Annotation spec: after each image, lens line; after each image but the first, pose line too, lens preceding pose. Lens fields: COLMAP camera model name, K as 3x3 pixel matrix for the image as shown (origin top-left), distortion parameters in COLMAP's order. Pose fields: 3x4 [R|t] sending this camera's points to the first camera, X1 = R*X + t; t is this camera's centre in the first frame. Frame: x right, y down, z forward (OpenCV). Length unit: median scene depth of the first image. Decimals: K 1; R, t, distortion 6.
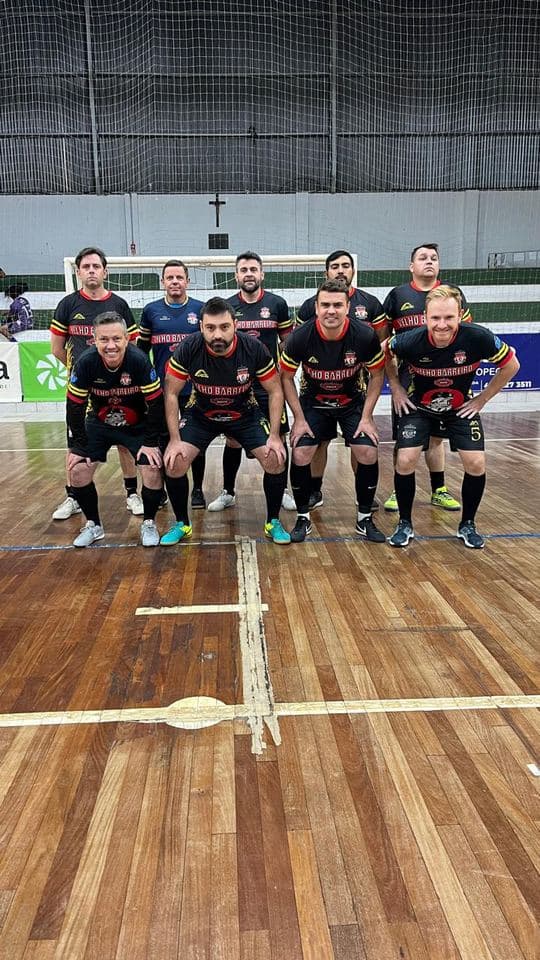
lens RADIAL K [[700.0, 0, 264.8], [0, 700.0, 483.0], [0, 0, 1]] dist [0.069515, -0.083189]
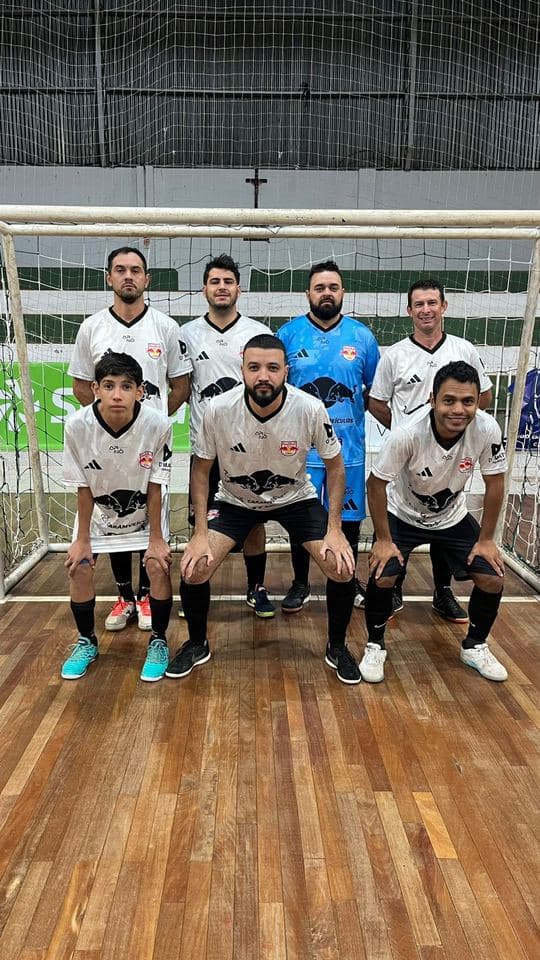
lens RADIAL K [[700.0, 0, 264.8], [0, 700.0, 483.0], [0, 0, 1]] dist [0.069515, -0.083189]
pose [[0.999281, 0.027471, -0.026123, -0.212773], [-0.027776, 0.999549, -0.011385, -0.430989], [0.025799, 0.012103, 0.999594, 1.714839]]
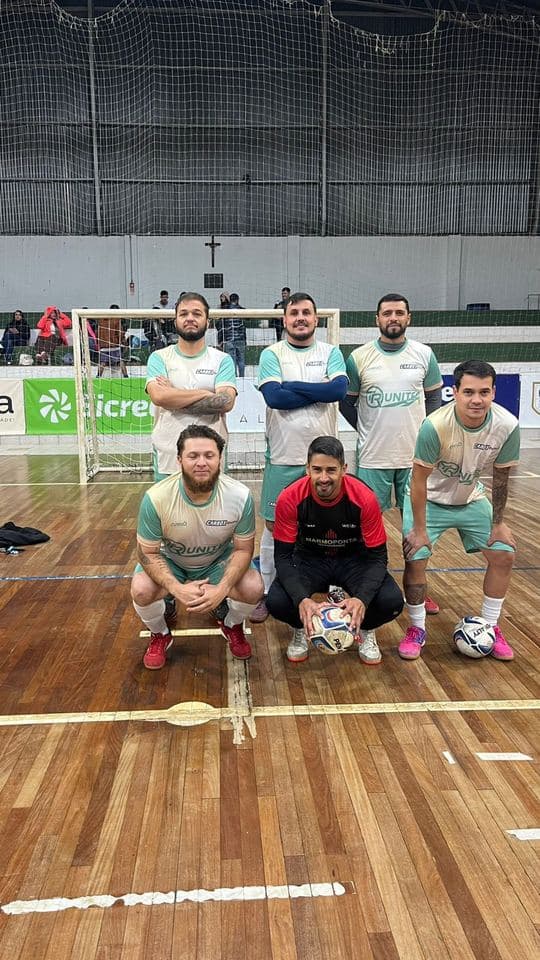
lens RADIAL K [[700.0, 0, 264.8], [0, 700.0, 483.0], [0, 0, 1]] dist [0.069515, -0.083189]
pose [[0.999928, 0.007485, 0.009375, 0.020433], [-0.007153, 0.999364, -0.034926, -0.043471], [-0.009631, 0.034857, 0.999346, -0.269353]]
